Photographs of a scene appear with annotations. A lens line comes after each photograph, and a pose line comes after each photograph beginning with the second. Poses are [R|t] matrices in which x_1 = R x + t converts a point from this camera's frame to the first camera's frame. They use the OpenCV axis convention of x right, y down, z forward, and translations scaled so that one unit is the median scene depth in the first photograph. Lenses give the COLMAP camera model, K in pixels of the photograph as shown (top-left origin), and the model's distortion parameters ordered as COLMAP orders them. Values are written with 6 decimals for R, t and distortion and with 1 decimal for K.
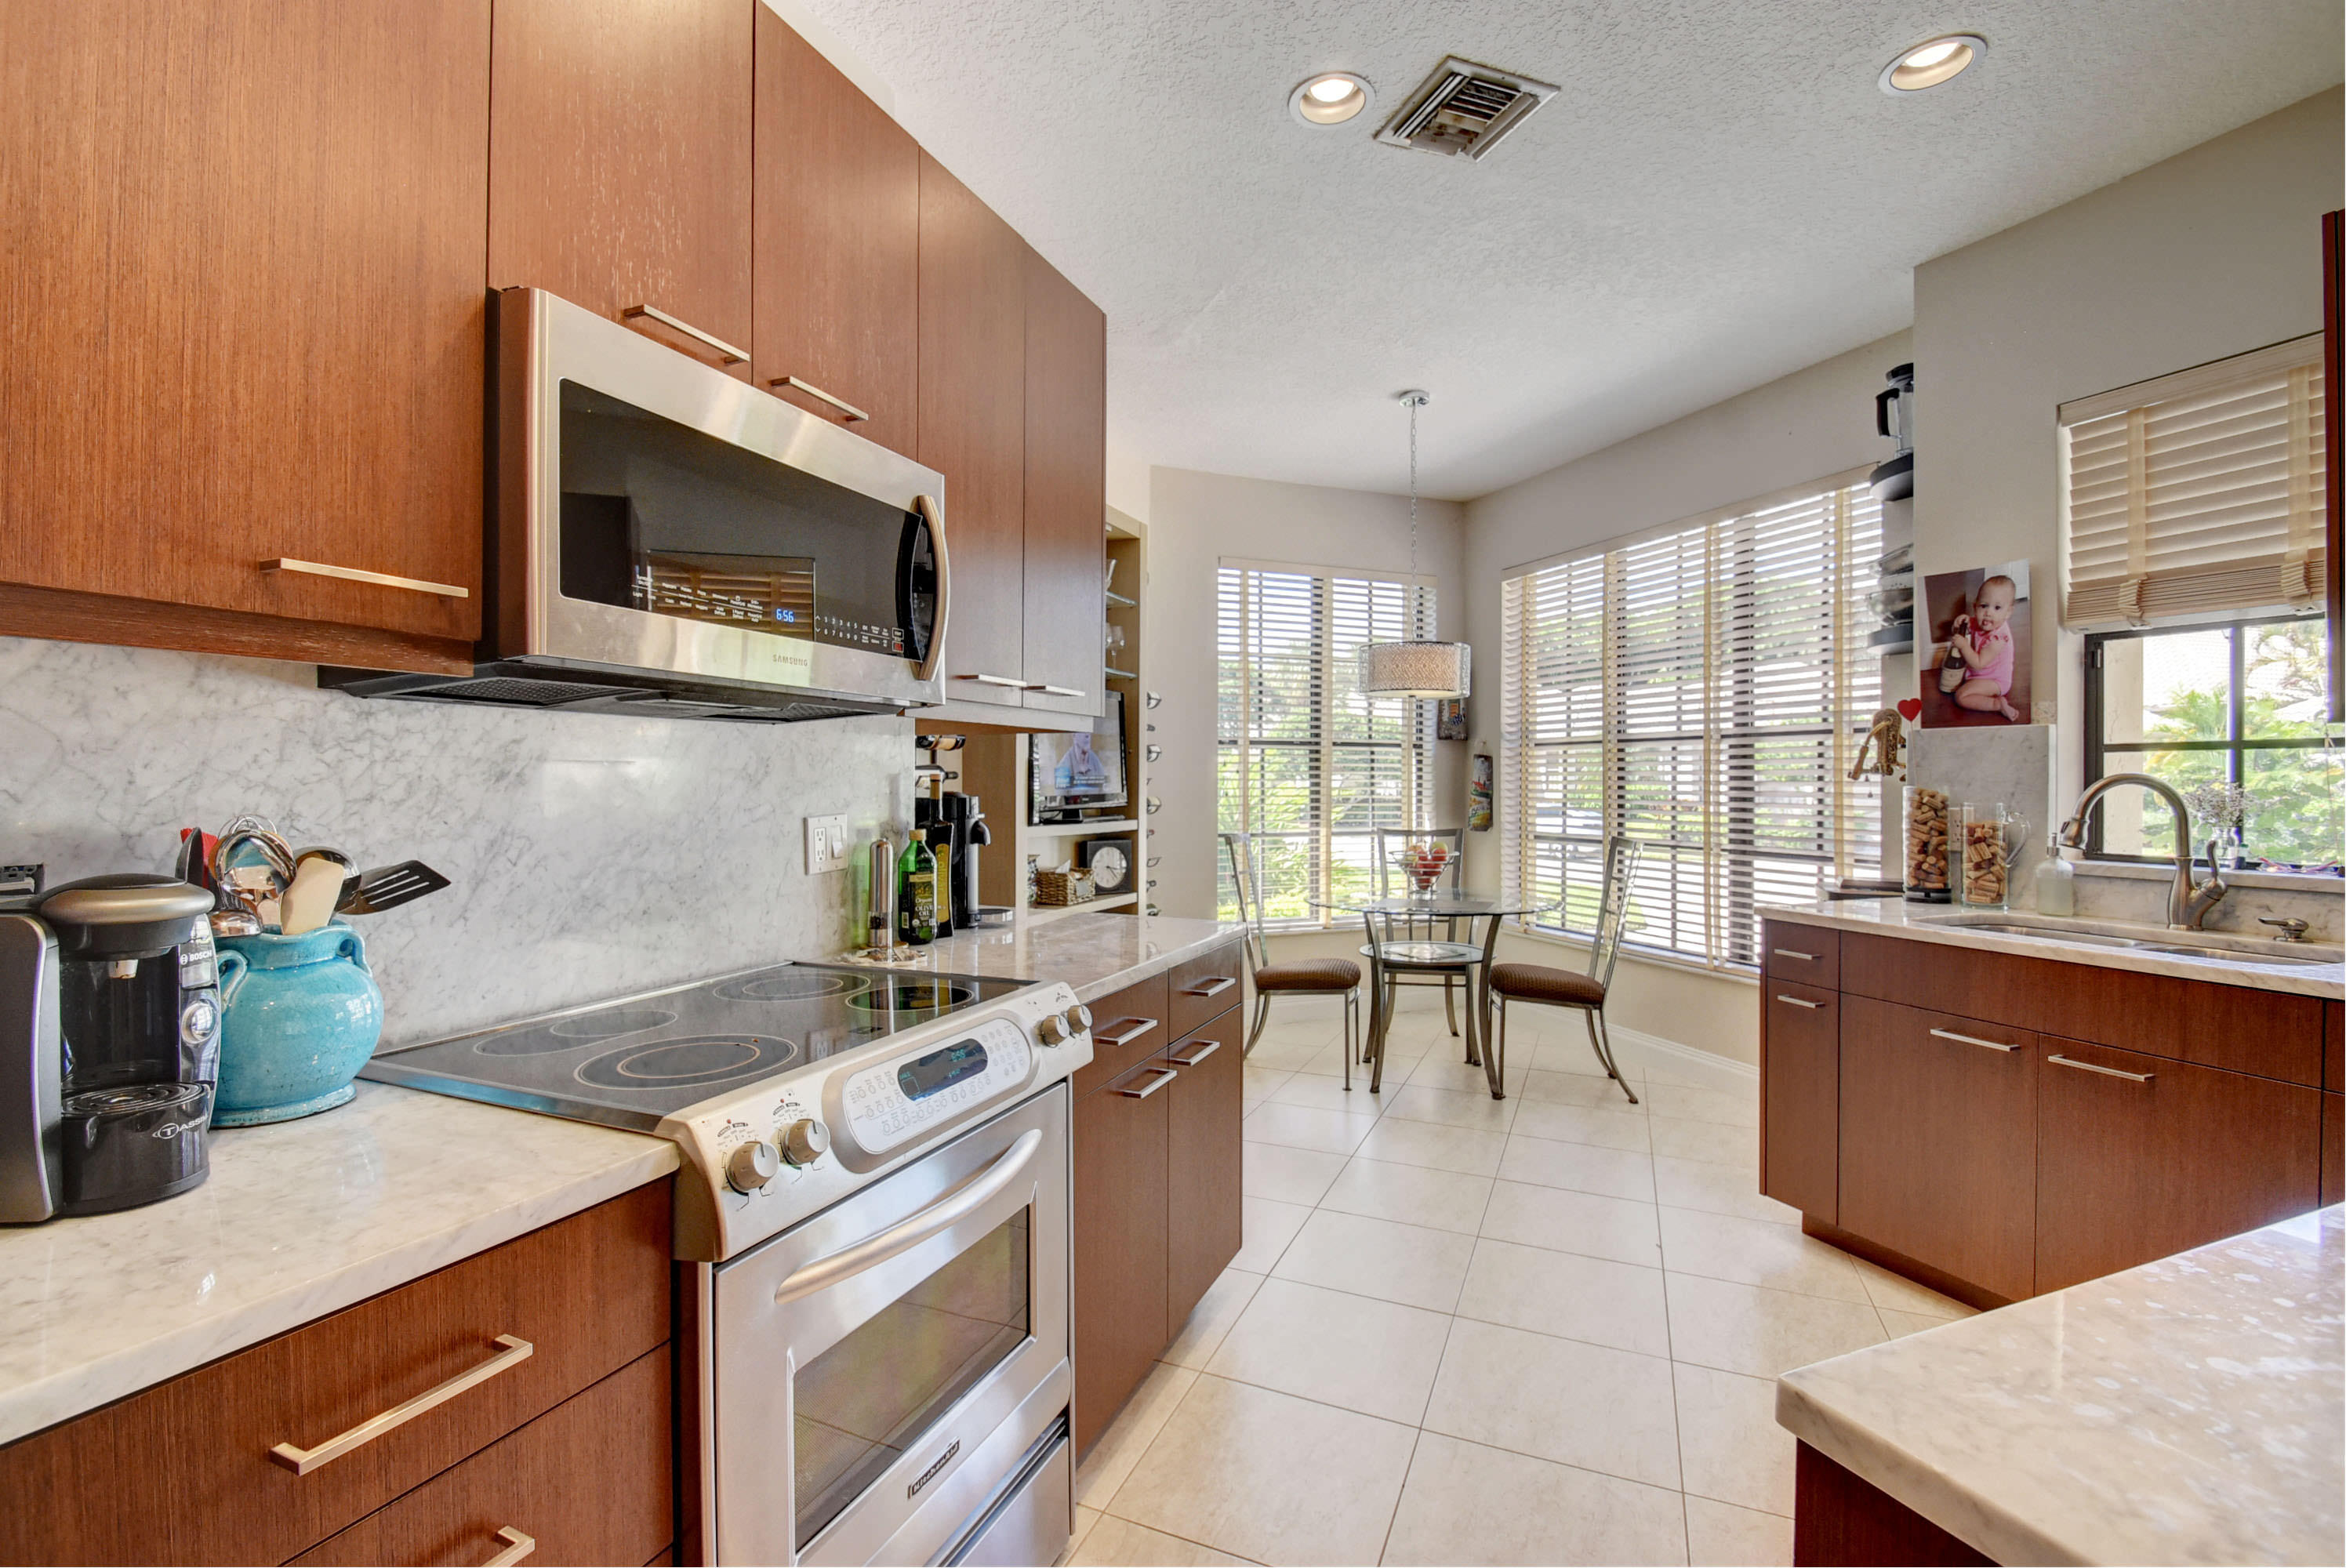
lens RADIAL K [[1026.1, 0, 1154.6], [0, 1026.1, 778.3], [0, 0, 1]] dist [0.014298, -0.017491]
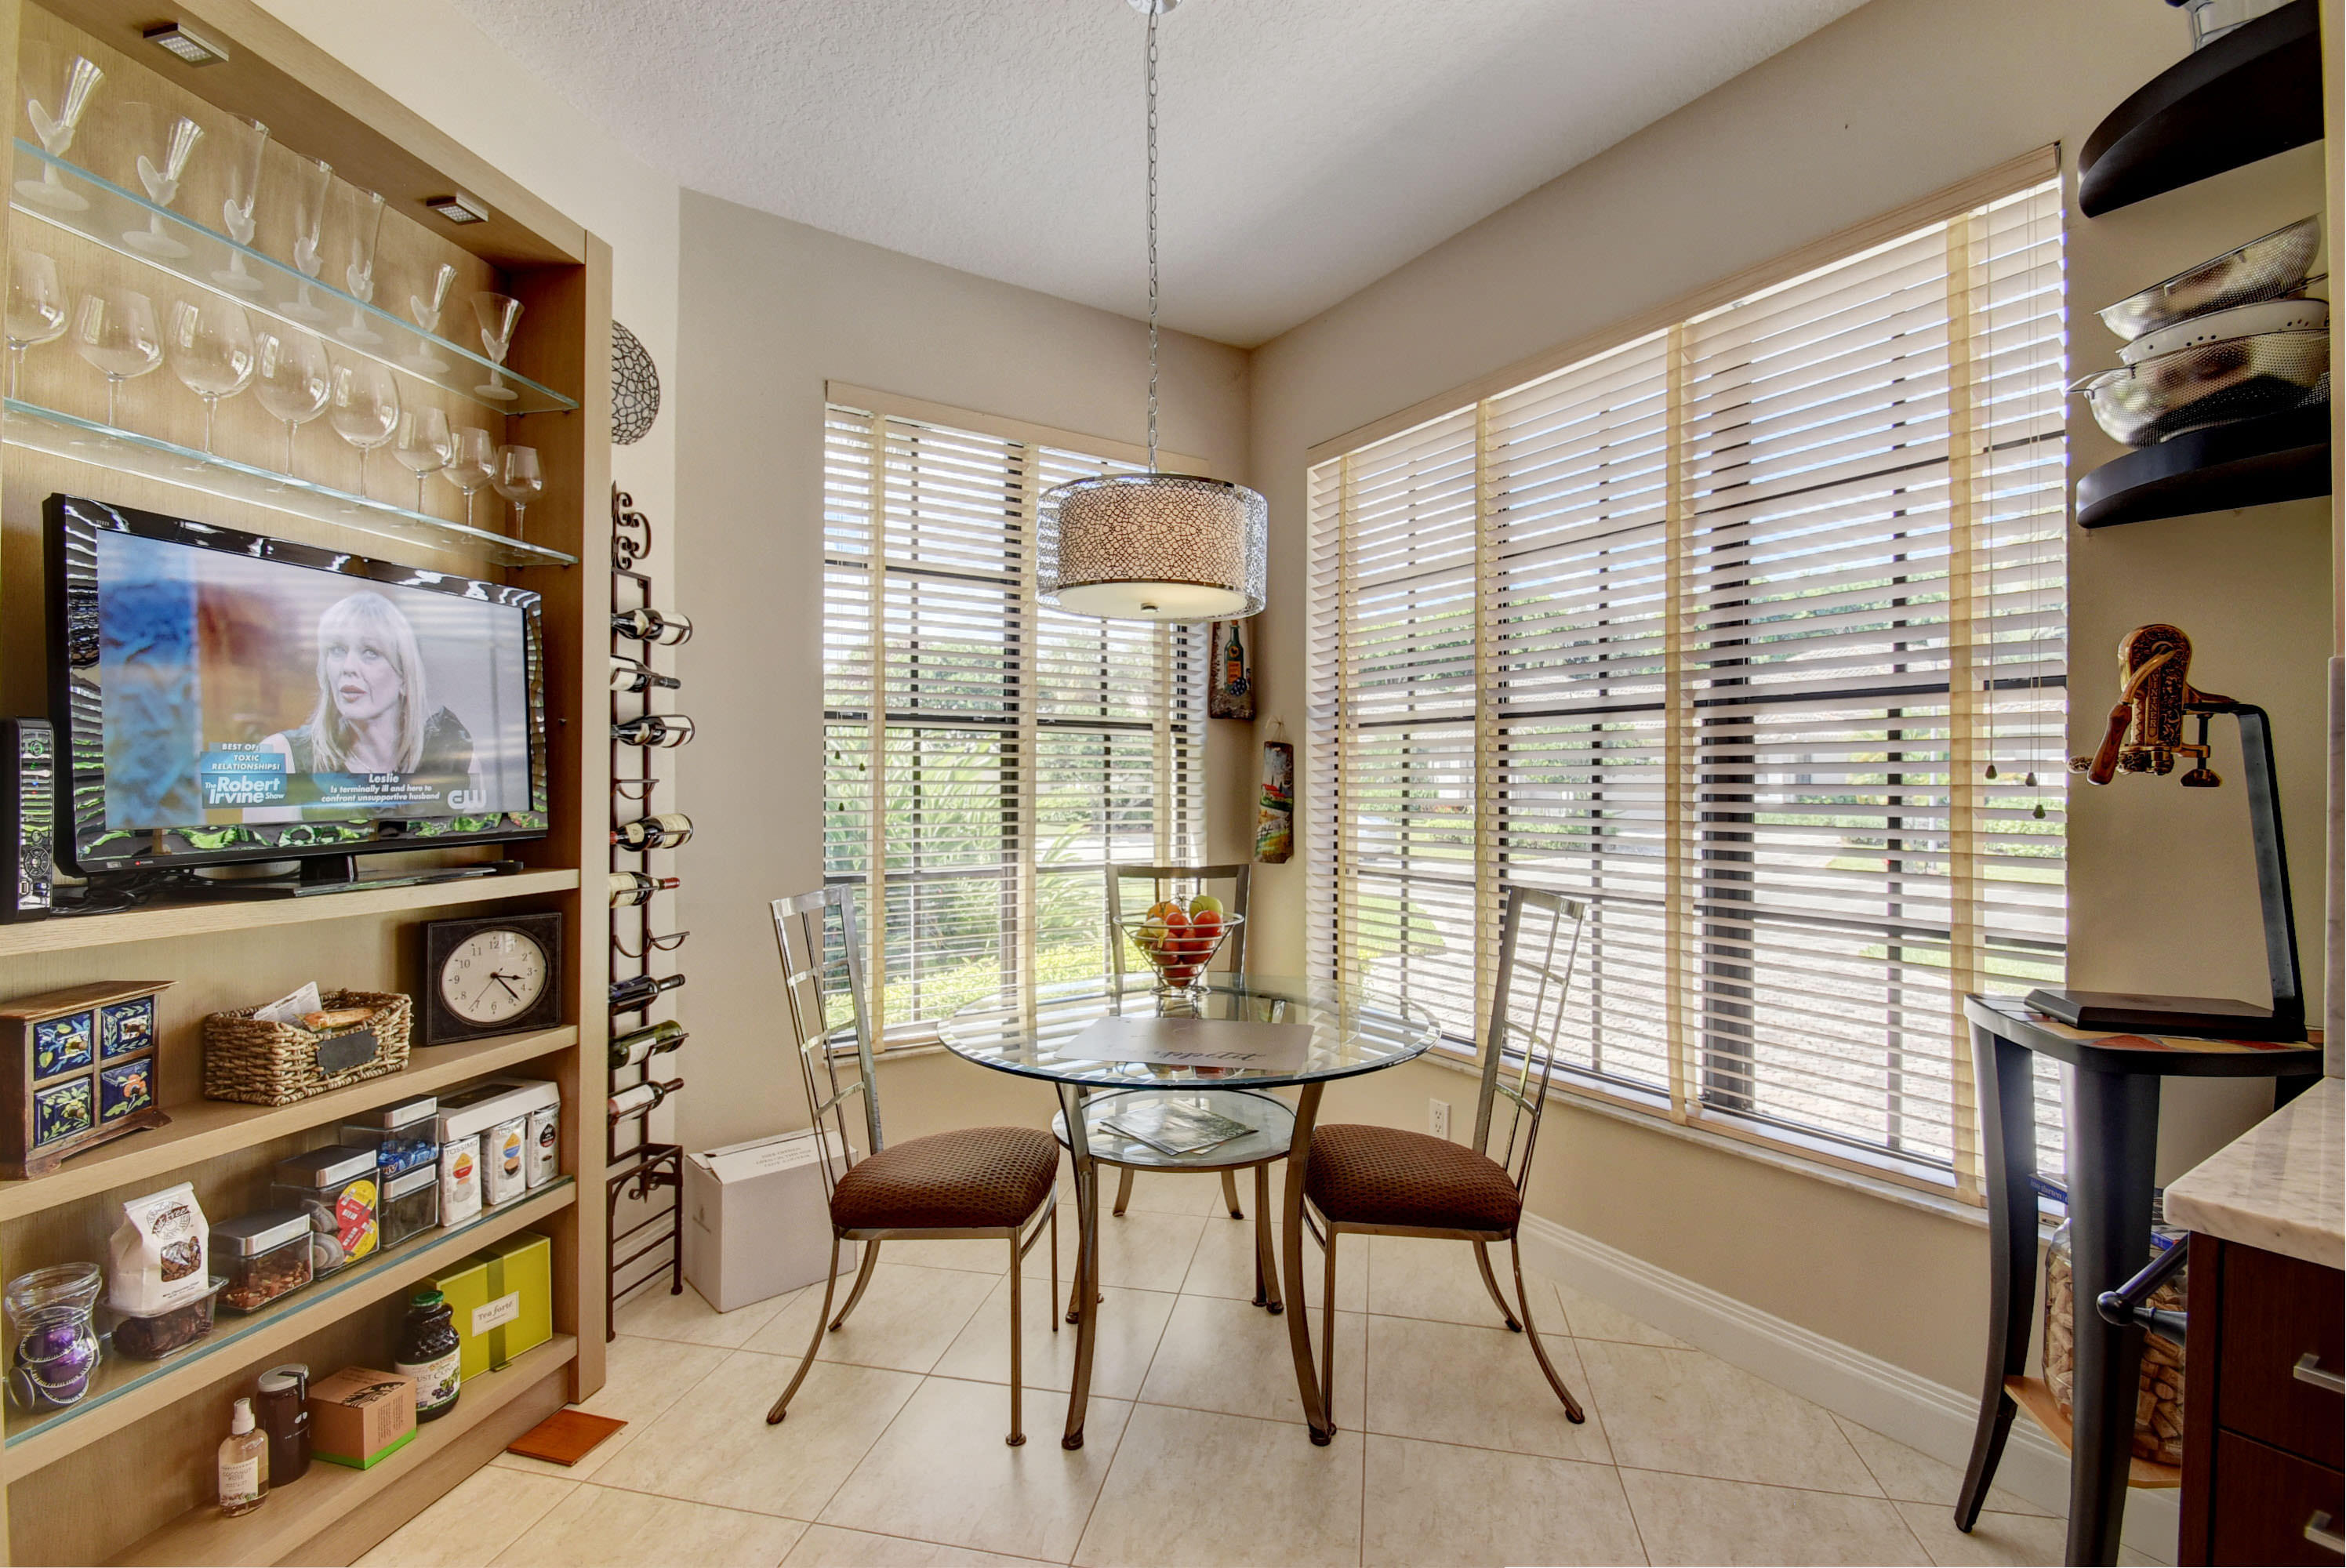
lens RADIAL K [[1026.1, 0, 1154.6], [0, 1026.1, 778.3], [0, 0, 1]] dist [0.014298, -0.017491]
pose [[0.978972, 0.000051, 0.203997, 0.142648], [0.000293, 0.999999, -0.001659, 0.000401], [-0.203997, 0.001684, 0.978970, 0.487848]]
